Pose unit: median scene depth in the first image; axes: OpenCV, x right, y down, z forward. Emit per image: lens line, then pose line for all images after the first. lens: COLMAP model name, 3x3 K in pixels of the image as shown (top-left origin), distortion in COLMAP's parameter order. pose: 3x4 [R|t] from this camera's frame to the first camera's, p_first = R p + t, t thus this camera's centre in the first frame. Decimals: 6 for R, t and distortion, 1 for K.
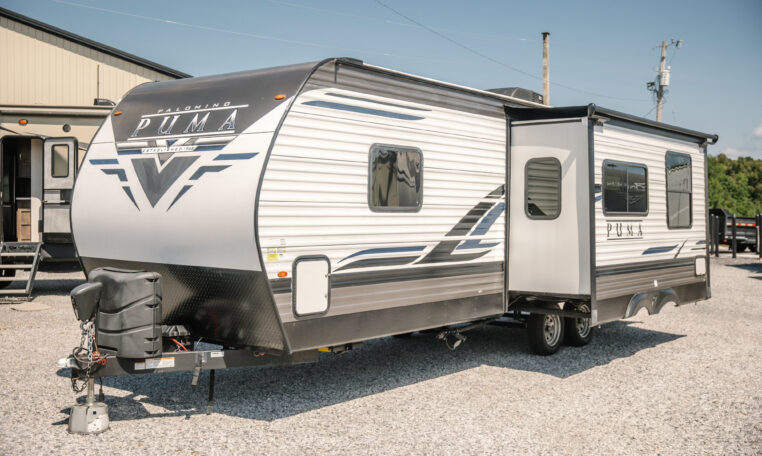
lens RADIAL K [[823.2, 0, 381.0], [0, 823.2, 228.0], [0, 0, 1]] dist [0.009345, 0.016103]
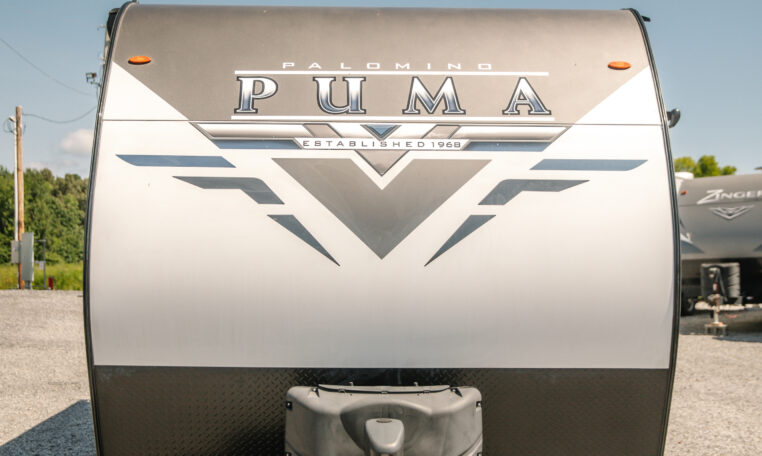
lens RADIAL K [[1086.0, 0, 381.0], [0, 1086.0, 228.0], [0, 0, 1]] dist [0.005831, 0.019604]
pose [[0.768346, 0.002037, 0.640032, -0.699926], [0.019462, 0.999458, -0.026545, -0.025798], [-0.639739, 0.032852, 0.767890, 0.492709]]
